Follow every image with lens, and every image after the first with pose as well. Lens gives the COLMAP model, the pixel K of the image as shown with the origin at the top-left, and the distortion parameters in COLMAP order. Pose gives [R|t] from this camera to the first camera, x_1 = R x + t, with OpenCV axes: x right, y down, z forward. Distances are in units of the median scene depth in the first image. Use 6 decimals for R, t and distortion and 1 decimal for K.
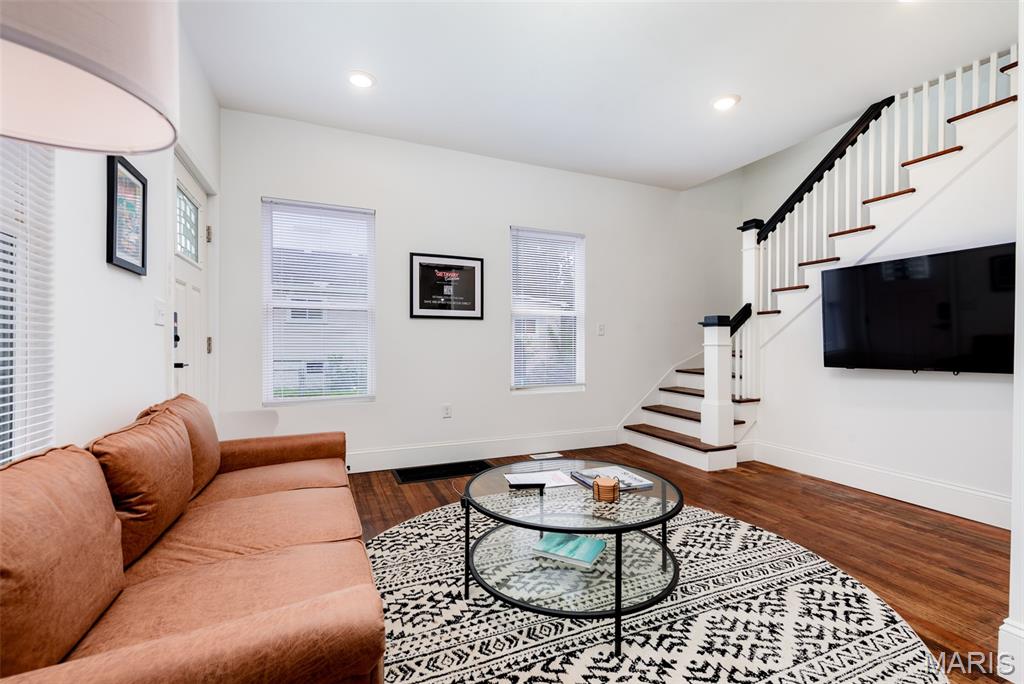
lens RADIAL K [[433.3, 0, 509.9], [0, 433.3, 343.6], [0, 0, 1]] dist [-0.001263, 0.000119]
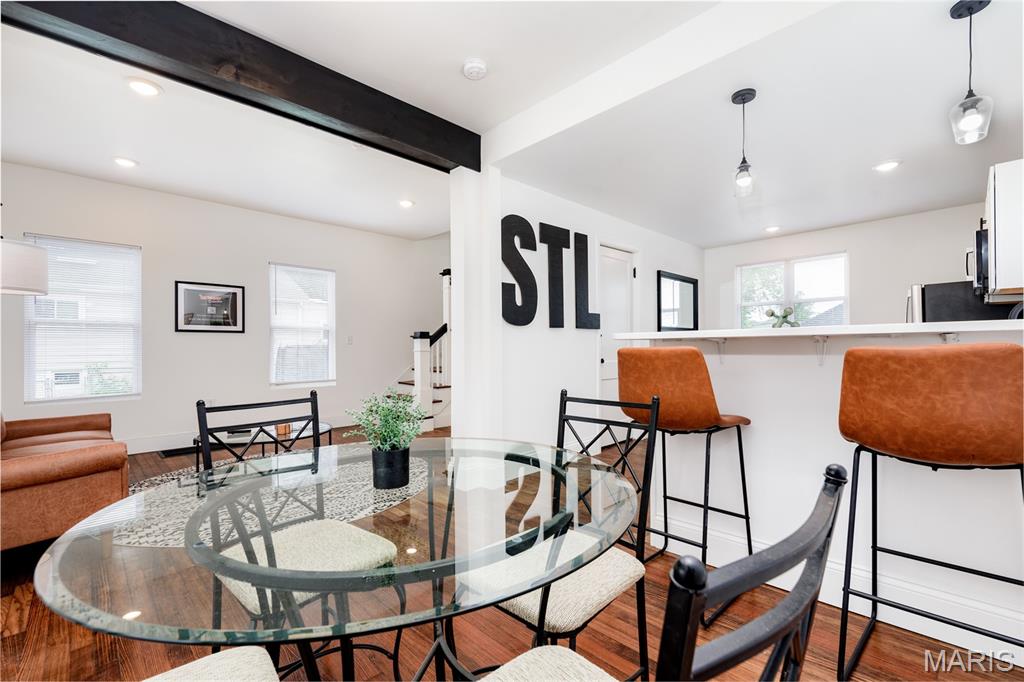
lens RADIAL K [[449.9, 0, 527.9], [0, 449.9, 346.4], [0, 0, 1]] dist [0.001937, -0.001103]
pose [[0.927452, -0.002820, 0.373931, 0.230614], [0.003576, 0.999993, -0.001330, -0.009874], [-0.373925, 0.002570, 0.927456, -0.602972]]
